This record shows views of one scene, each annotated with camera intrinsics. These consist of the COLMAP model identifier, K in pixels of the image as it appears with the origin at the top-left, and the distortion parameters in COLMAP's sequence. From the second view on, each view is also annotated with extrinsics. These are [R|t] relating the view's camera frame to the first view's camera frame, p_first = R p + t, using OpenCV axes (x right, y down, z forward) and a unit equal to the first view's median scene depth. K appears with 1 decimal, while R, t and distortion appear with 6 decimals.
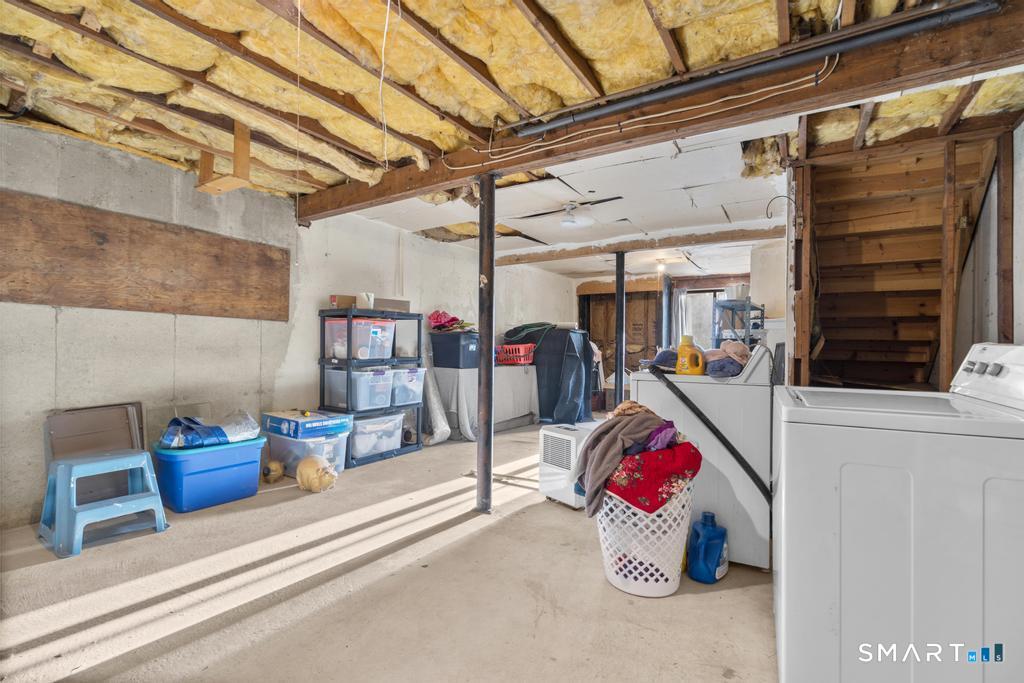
lens RADIAL K [[464.2, 0, 503.4], [0, 464.2, 343.1], [0, 0, 1]] dist [-0.002548, 0.000620]
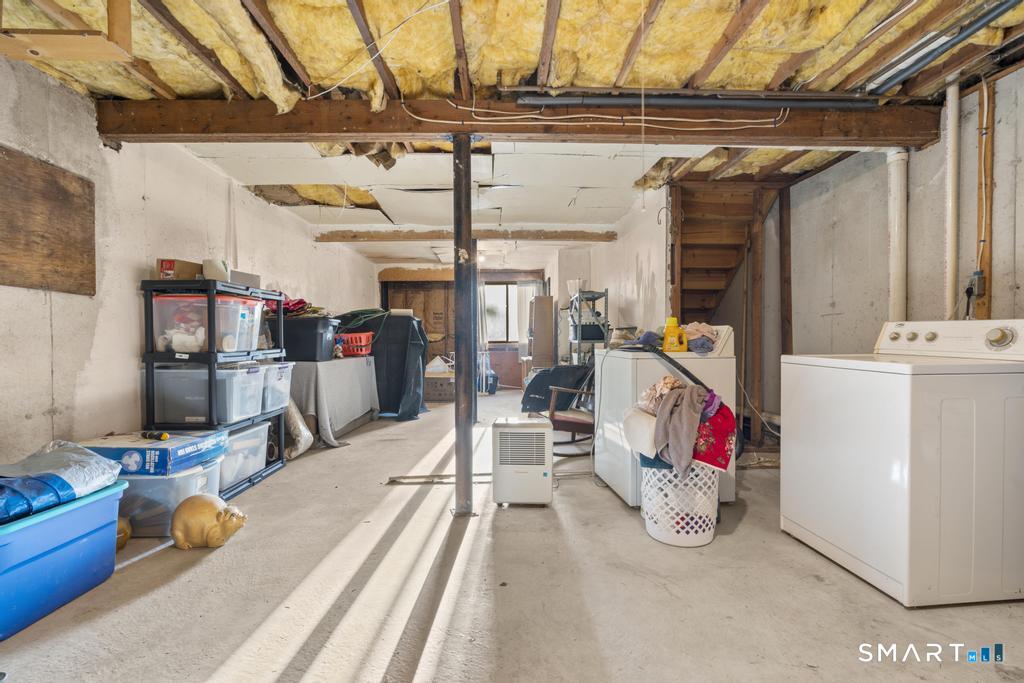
lens RADIAL K [[464.2, 0, 507.6], [0, 464.2, 344.3], [0, 0, 1]] dist [-0.002548, 0.000620]
pose [[0.826433, -0.022588, 0.562582, -0.374025], [0.010836, 0.999648, 0.024220, 0.010230], [-0.562931, -0.013920, 0.826387, 0.173647]]
